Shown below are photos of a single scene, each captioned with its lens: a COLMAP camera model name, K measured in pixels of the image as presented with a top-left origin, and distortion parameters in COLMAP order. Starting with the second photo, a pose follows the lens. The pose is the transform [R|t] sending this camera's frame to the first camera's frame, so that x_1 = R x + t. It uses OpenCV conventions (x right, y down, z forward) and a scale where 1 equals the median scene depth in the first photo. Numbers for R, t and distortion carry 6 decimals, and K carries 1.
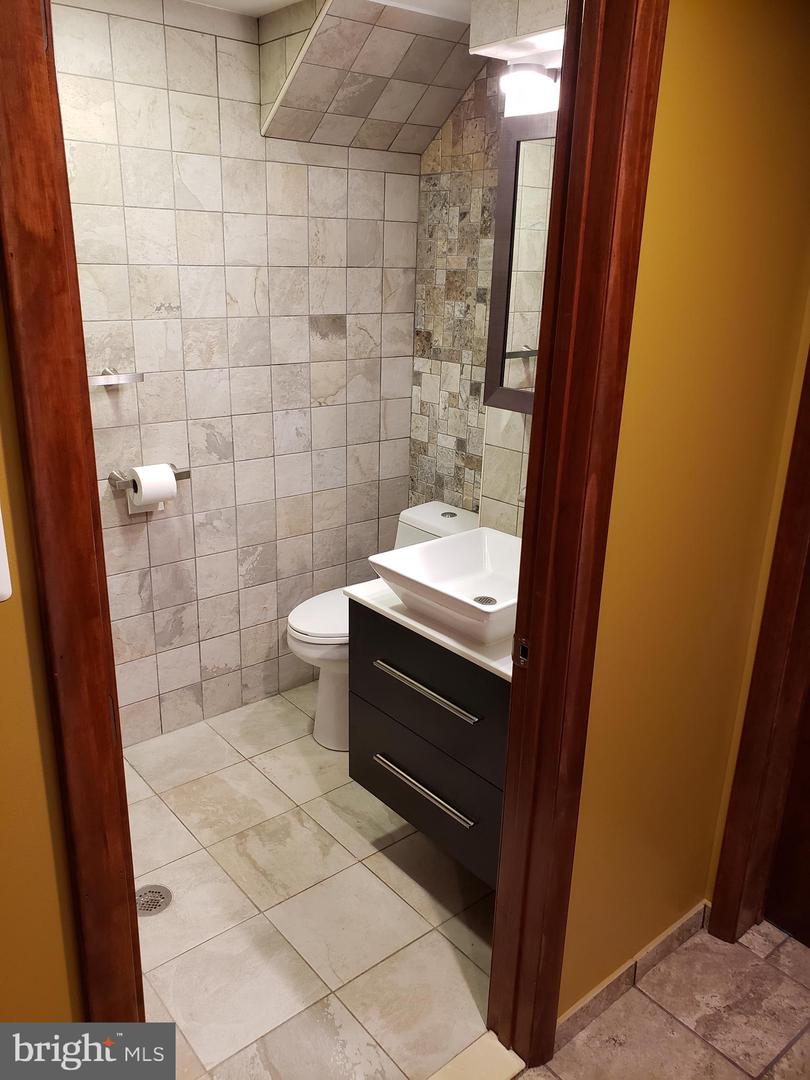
lens RADIAL K [[832.3, 0, 409.4], [0, 832.3, 543.6], [0, 0, 1]] dist [0.058002, -0.043948]
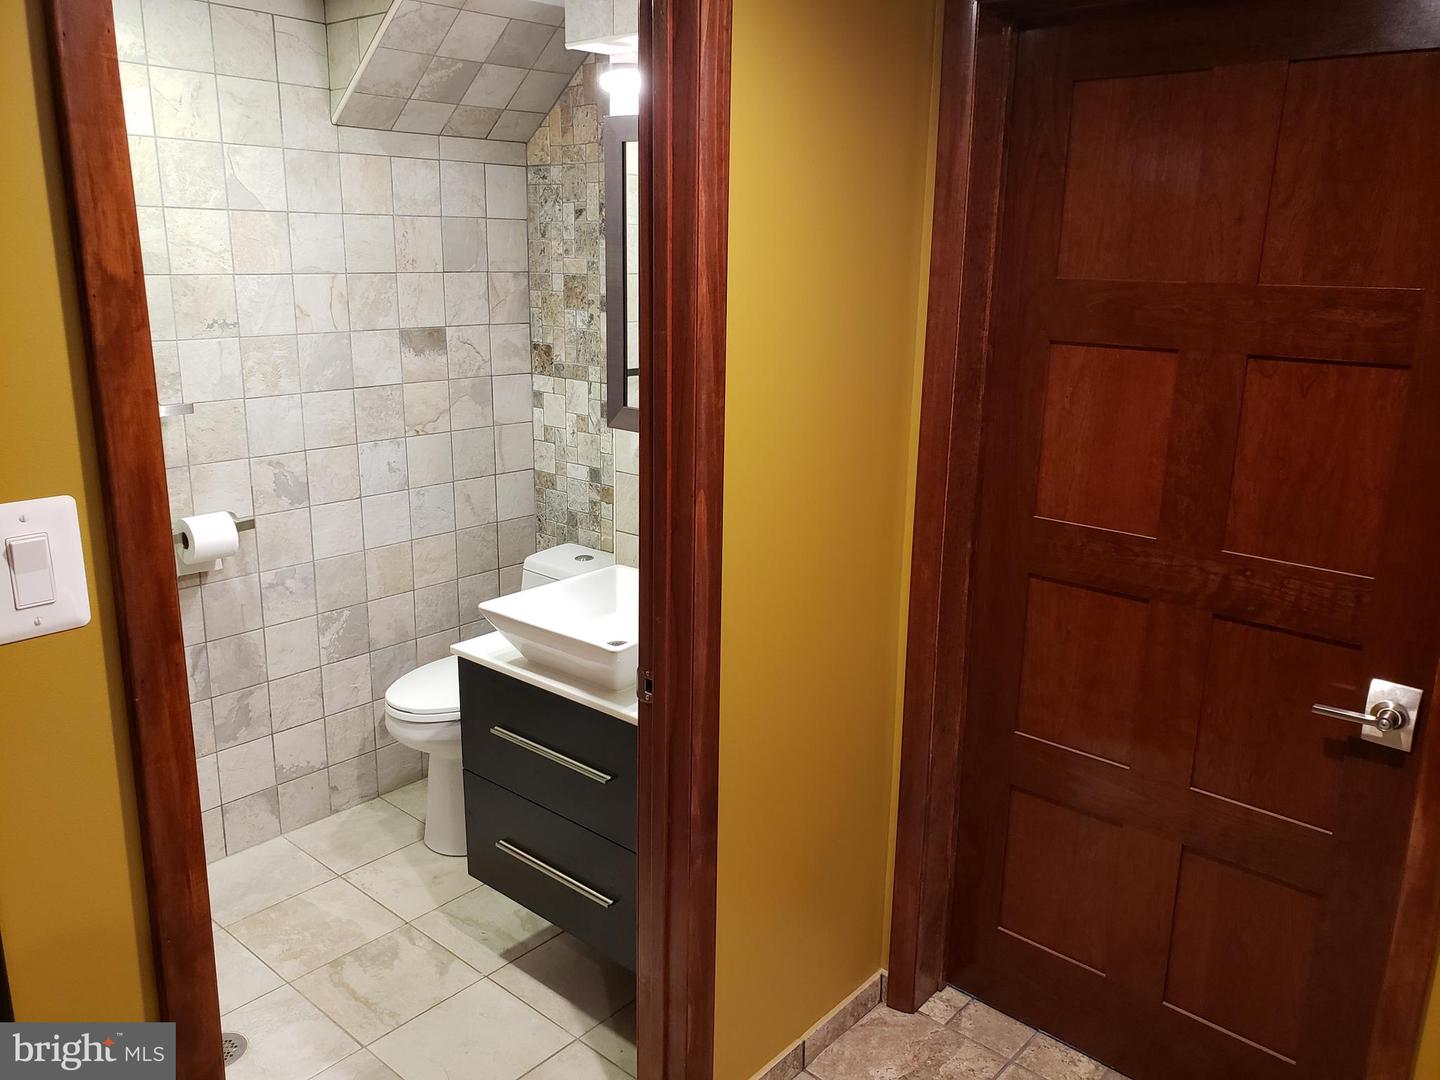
lens RADIAL K [[1109.8, 0, 720.3], [0, 1109.8, 530.8], [0, 0, 1]] dist [0.058002, -0.043948]
pose [[0.988161, -0.048470, 0.145561, 0.028910], [0.059458, 0.995623, -0.072106, 0.032495], [-0.141428, 0.079907, 0.986718, -0.153759]]
